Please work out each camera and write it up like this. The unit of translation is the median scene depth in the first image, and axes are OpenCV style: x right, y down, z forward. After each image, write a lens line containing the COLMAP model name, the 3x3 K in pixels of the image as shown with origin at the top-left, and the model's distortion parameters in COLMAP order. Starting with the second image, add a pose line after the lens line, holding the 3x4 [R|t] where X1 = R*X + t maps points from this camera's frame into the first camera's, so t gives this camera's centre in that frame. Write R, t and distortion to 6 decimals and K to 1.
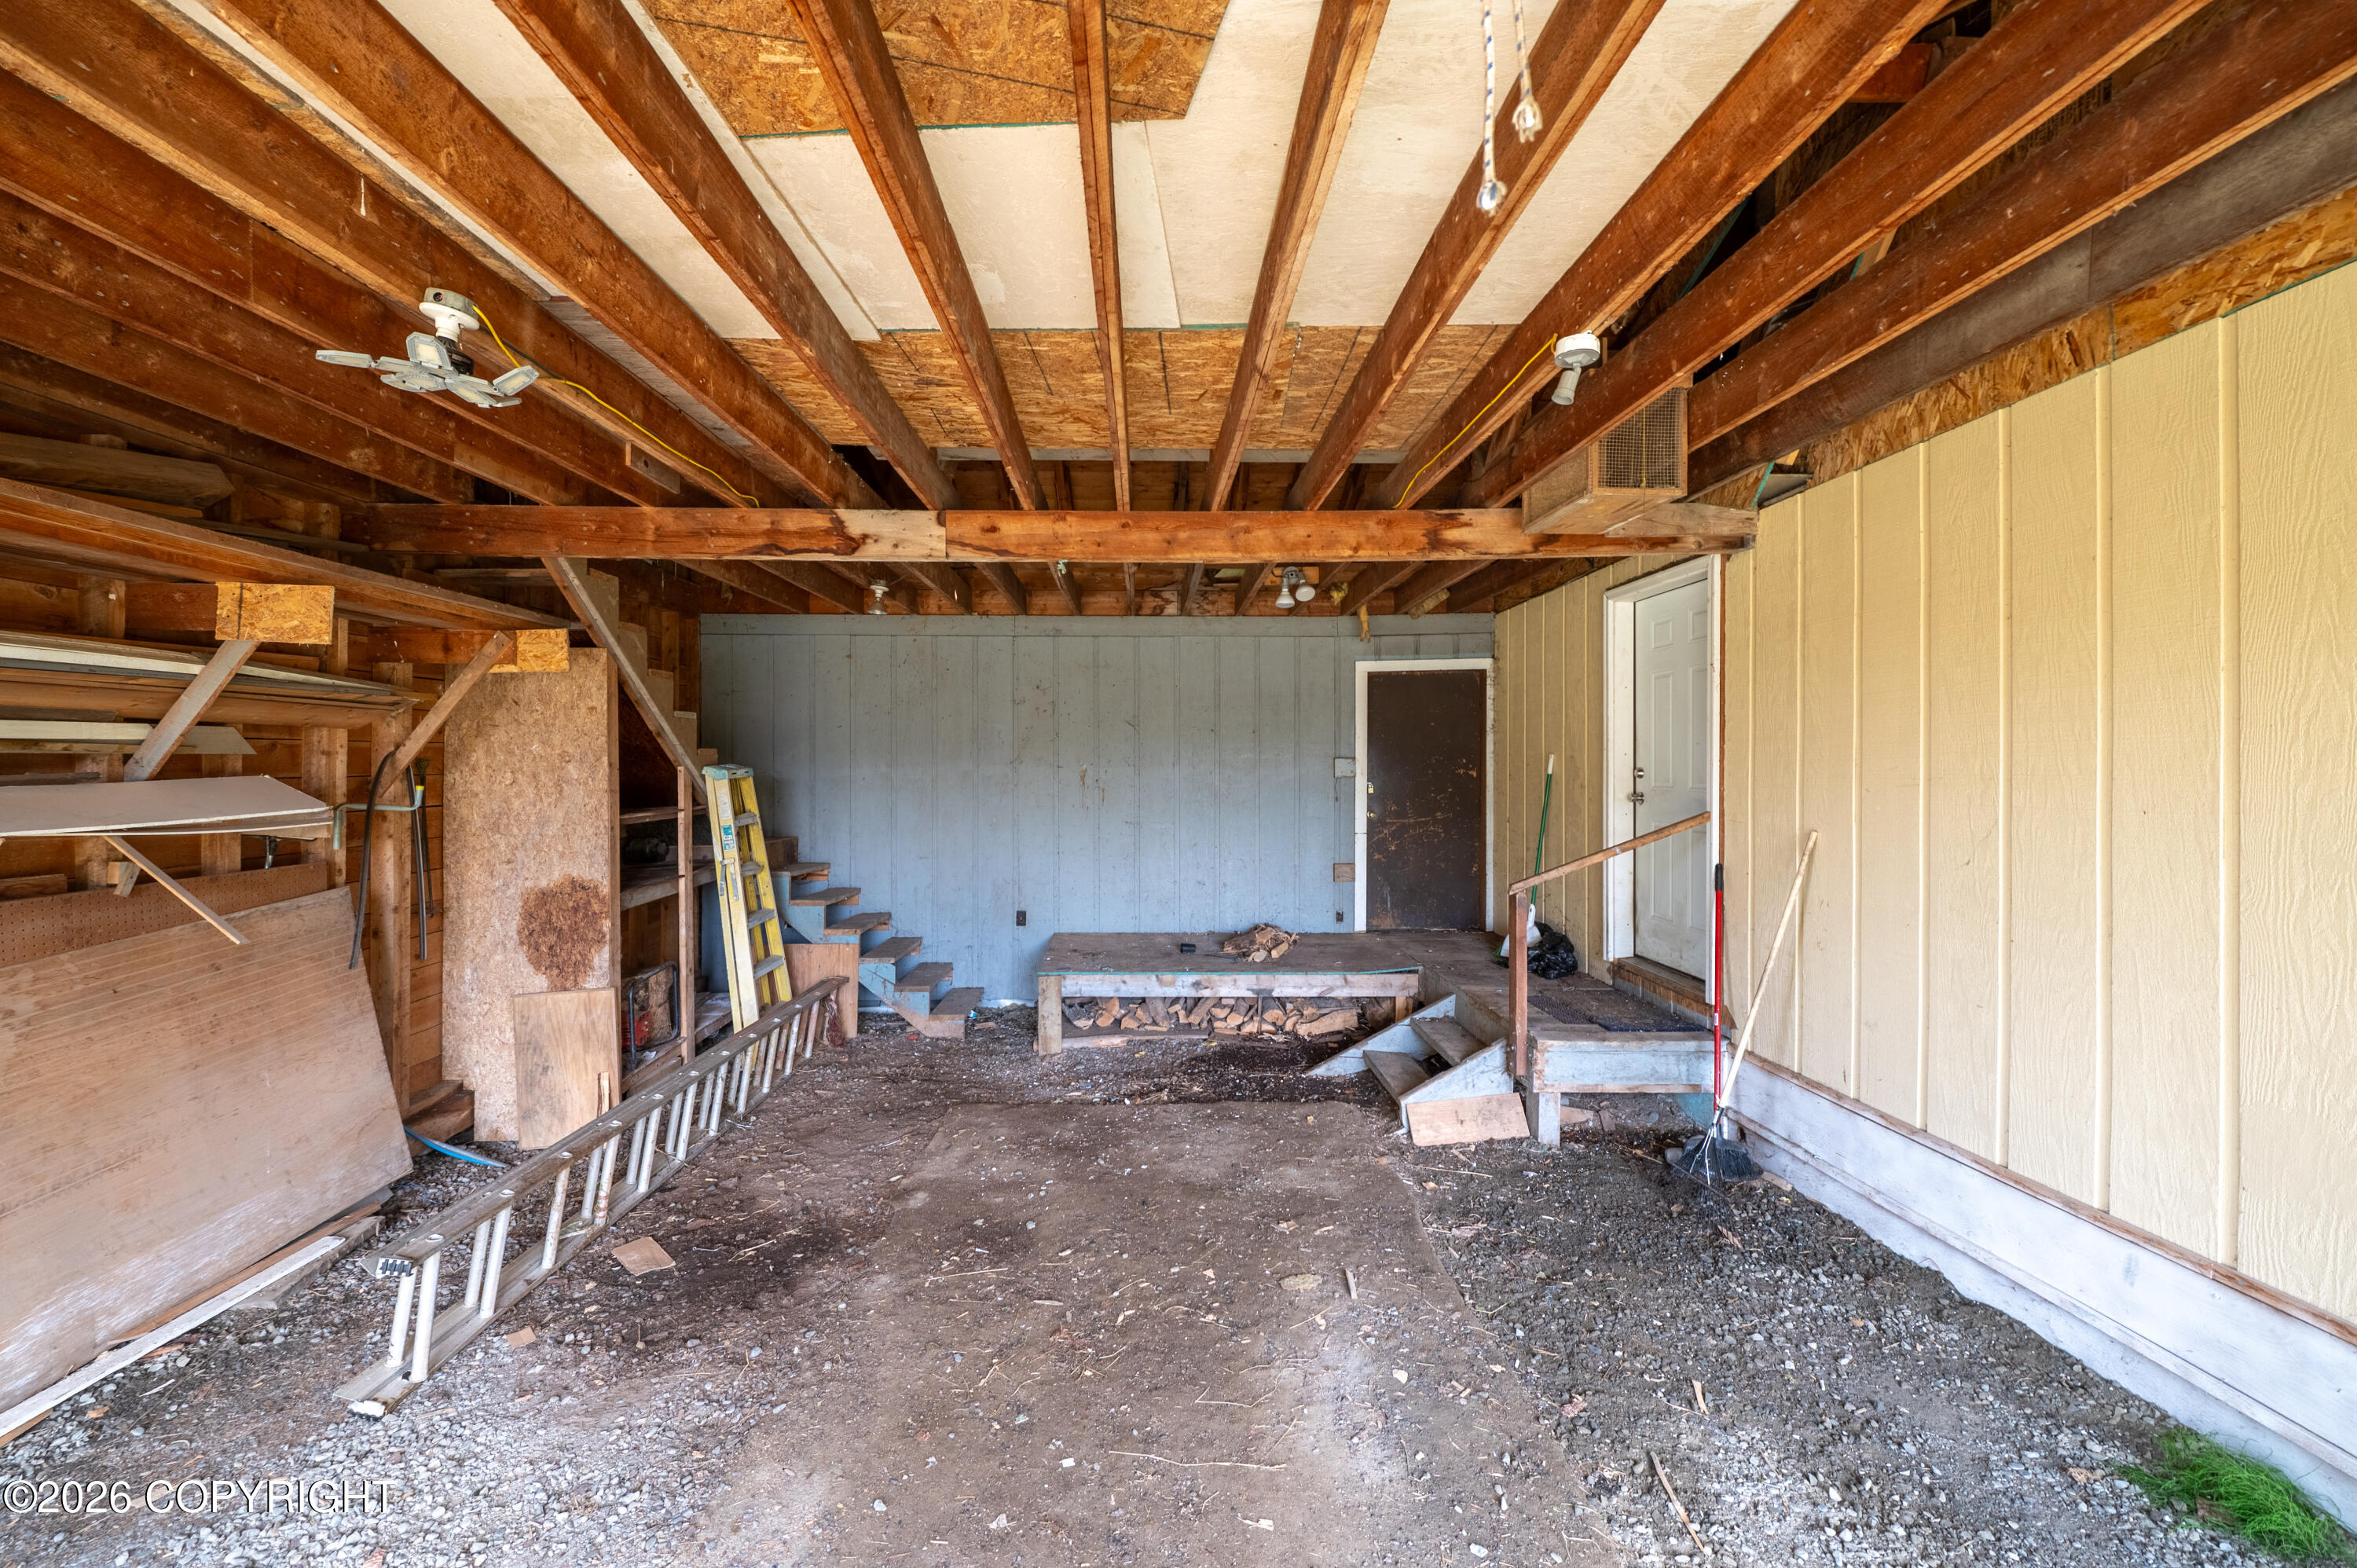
lens RADIAL K [[936.5, 0, 1171.6], [0, 936.5, 776.7], [0, 0, 1]] dist [-0.008967, -0.000486]
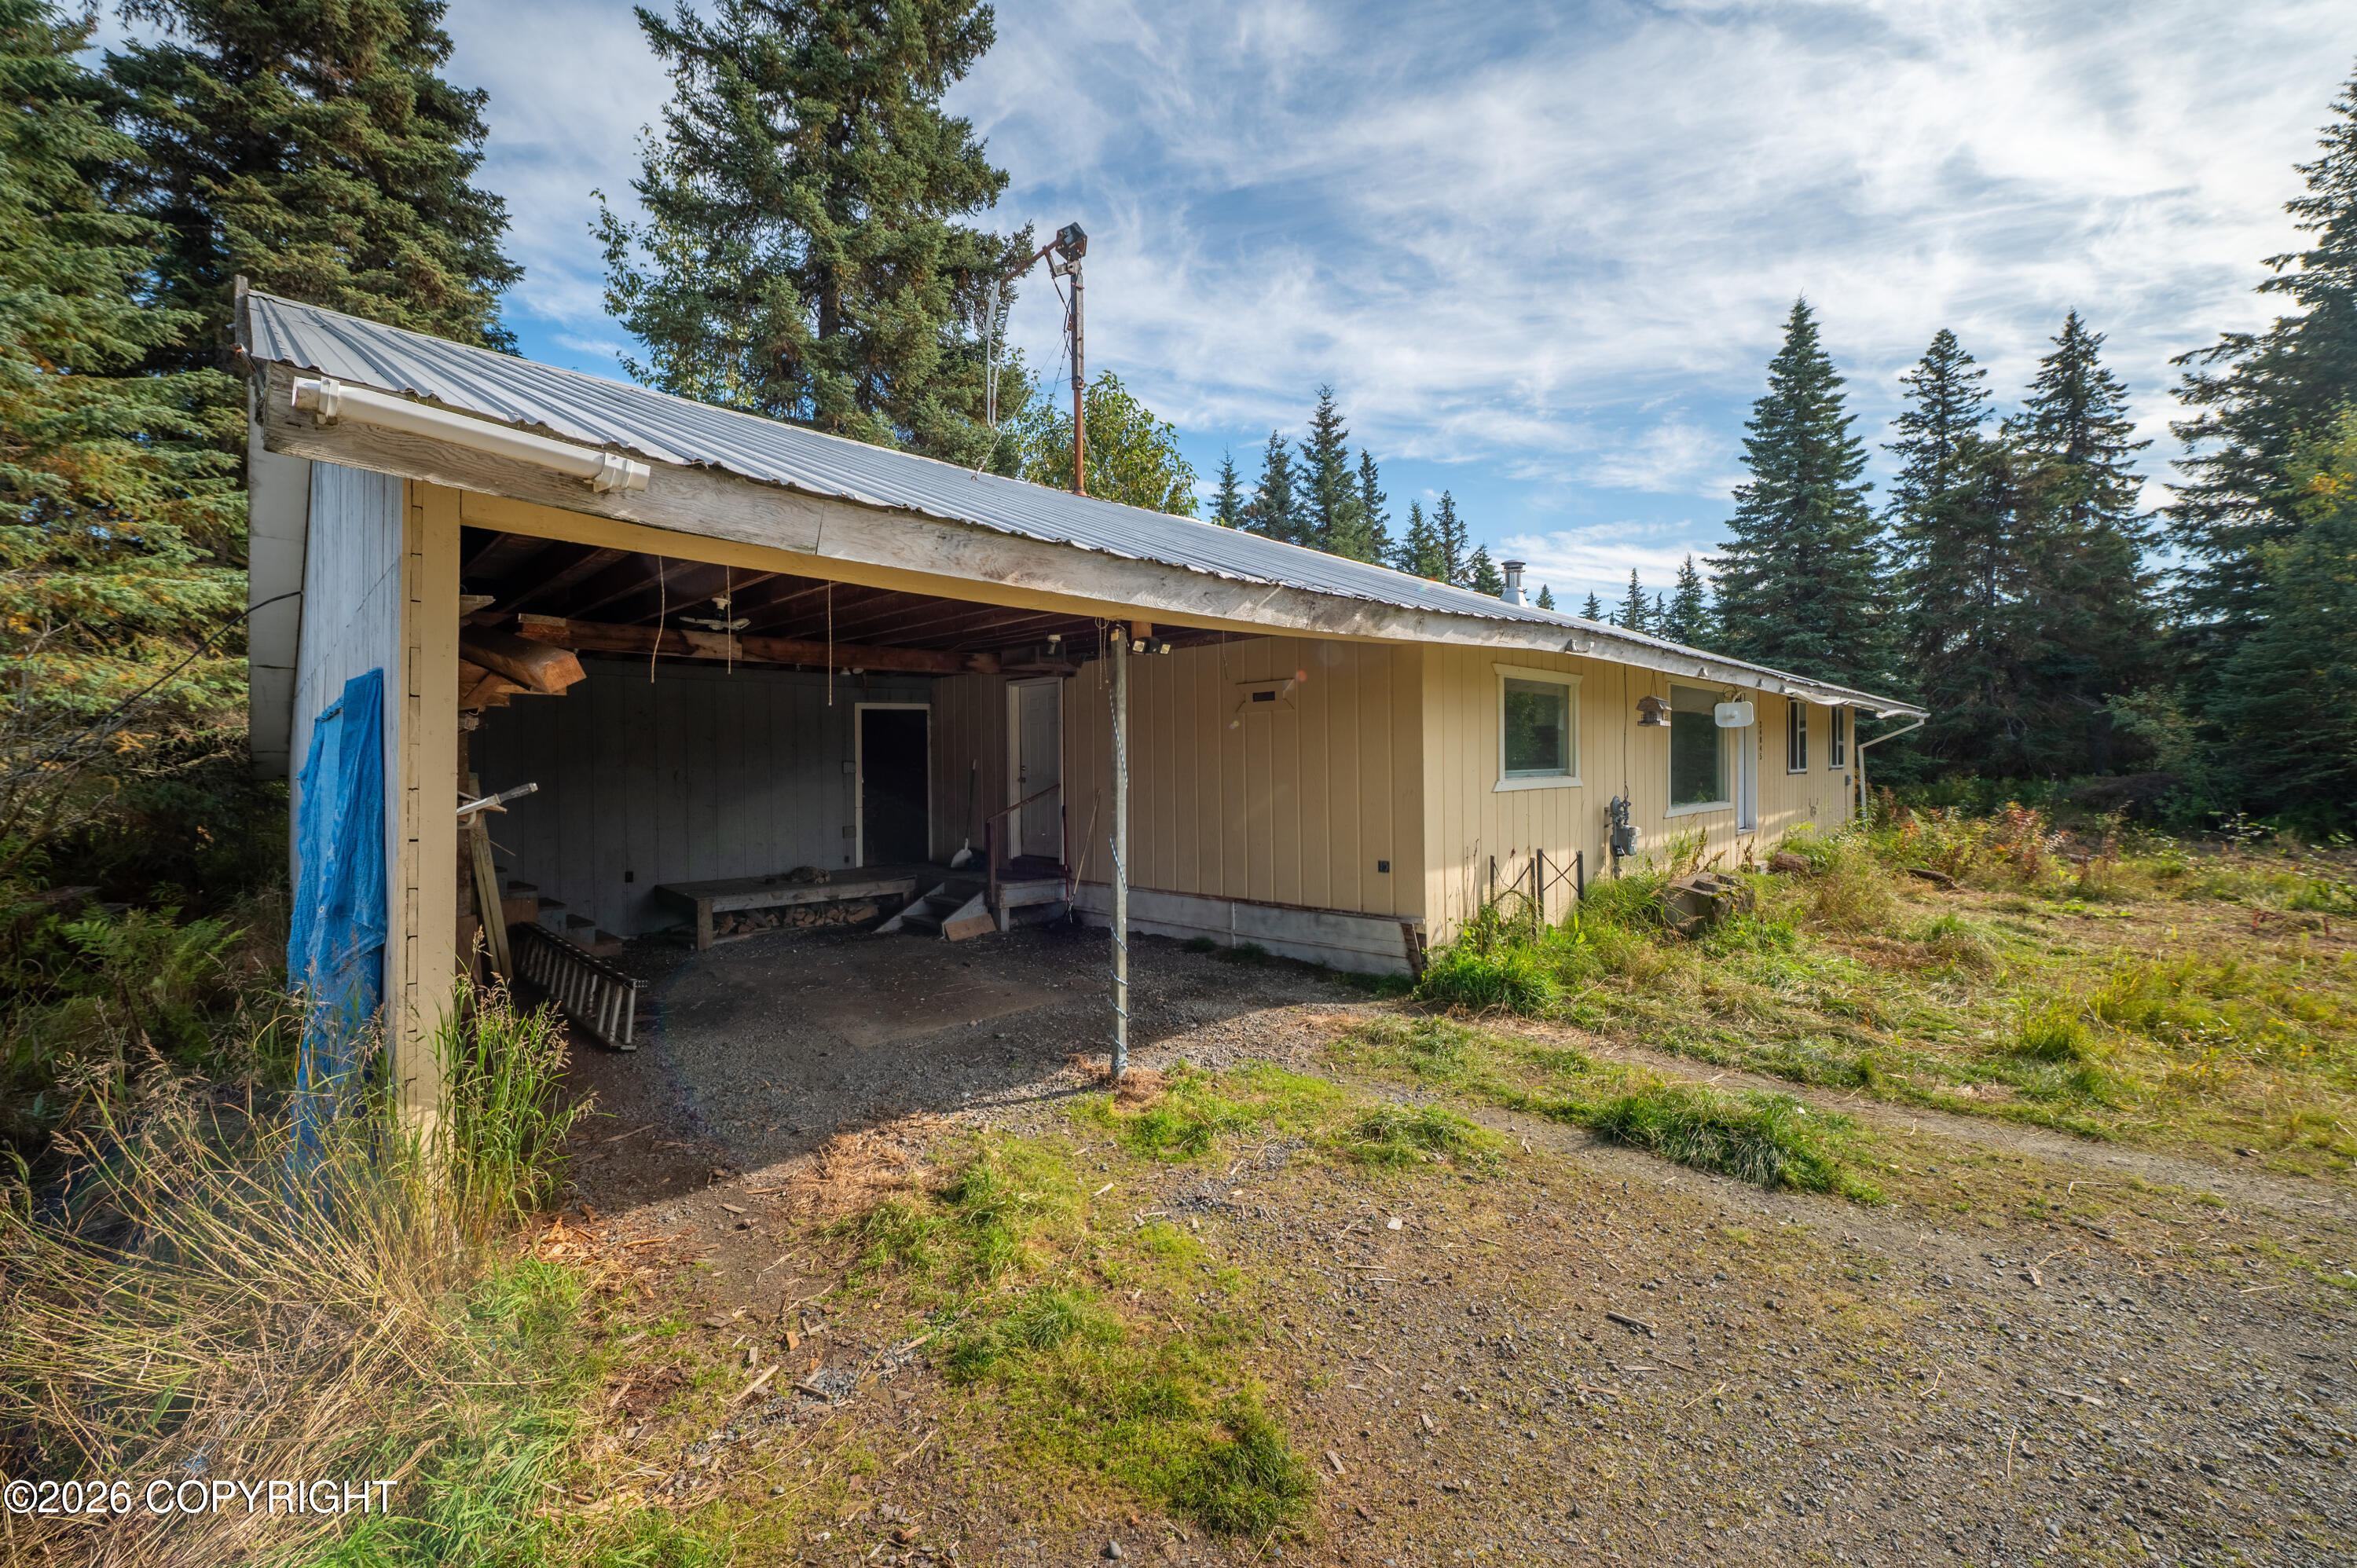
lens RADIAL K [[936.5, 0, 1177.1], [0, 936.5, 770.8], [0, 0, 1]] dist [-0.008967, -0.000486]
pose [[0.730933, -0.007375, 0.682409, -0.686535], [0.011283, 0.999936, -0.001278, 0.006064], [-0.682356, 0.008634, 0.730969, -0.781719]]
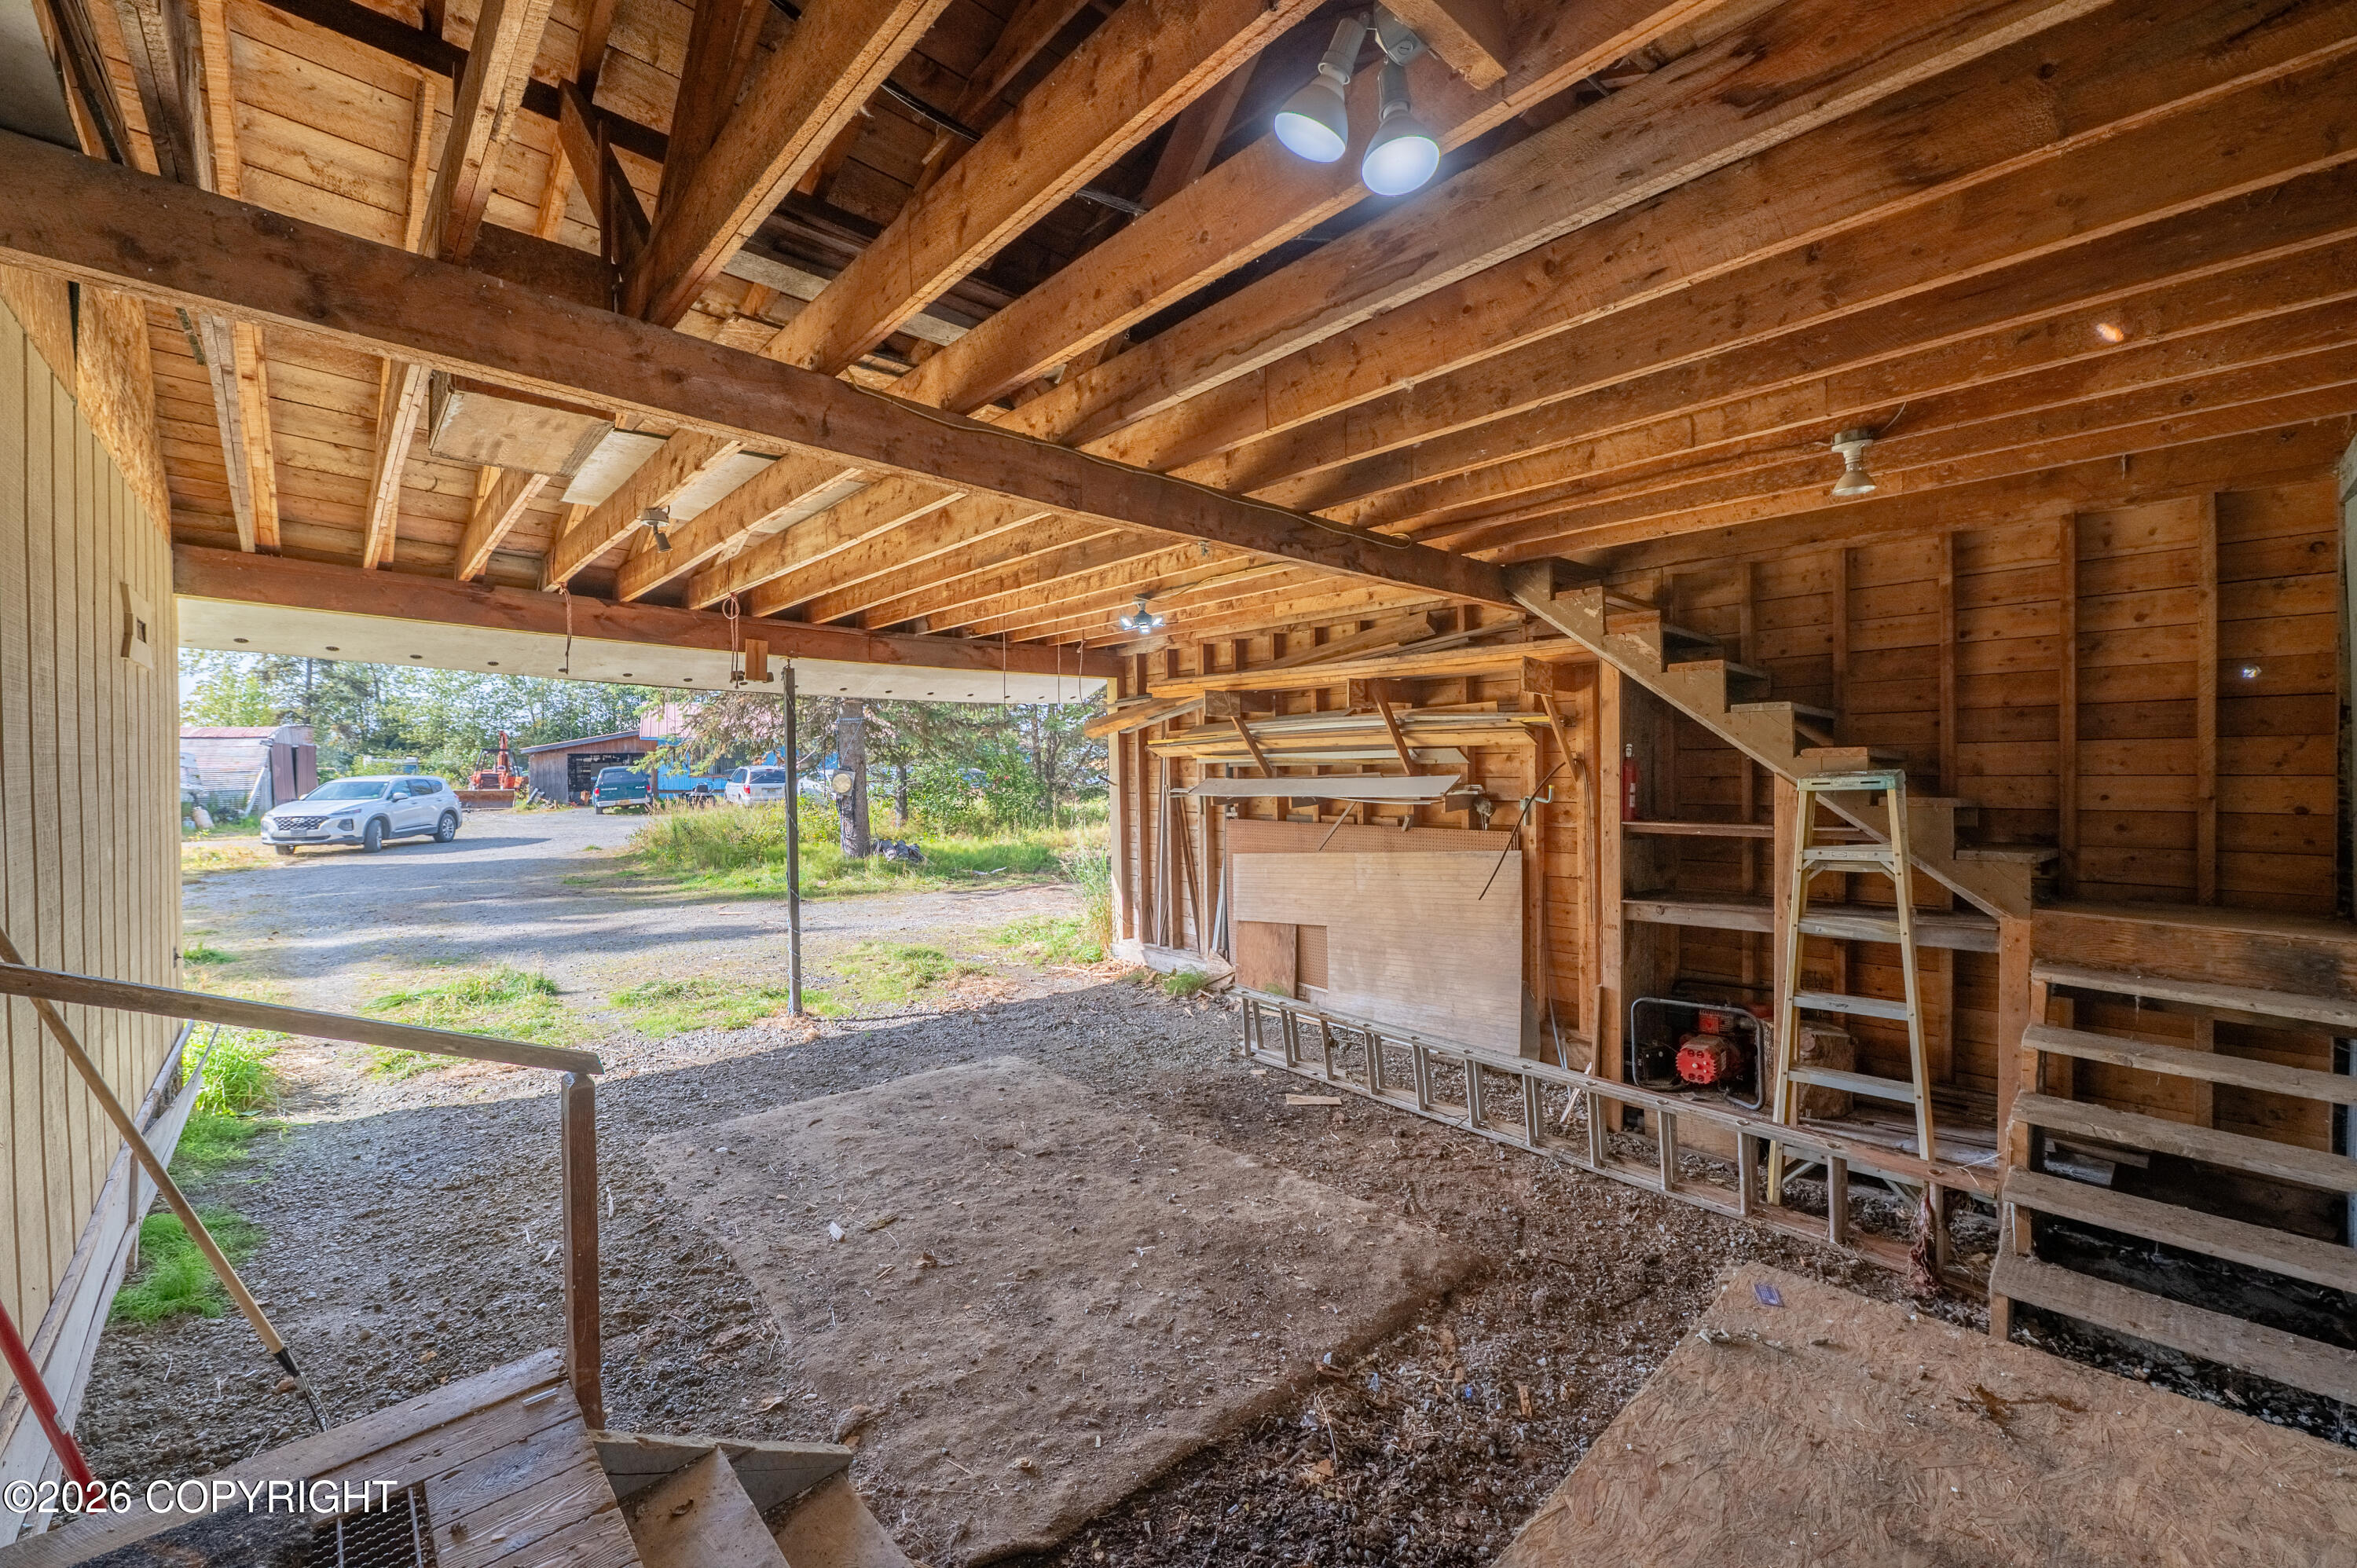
lens RADIAL K [[936.5, 0, 1171.7], [0, 936.5, 771.5], [0, 0, 1]] dist [-0.008967, -0.000486]
pose [[-0.759340, 0.007540, -0.650650, 0.375877], [-0.001053, 0.999917, 0.012817, -0.024690], [0.650693, 0.010418, -0.759269, 1.284944]]
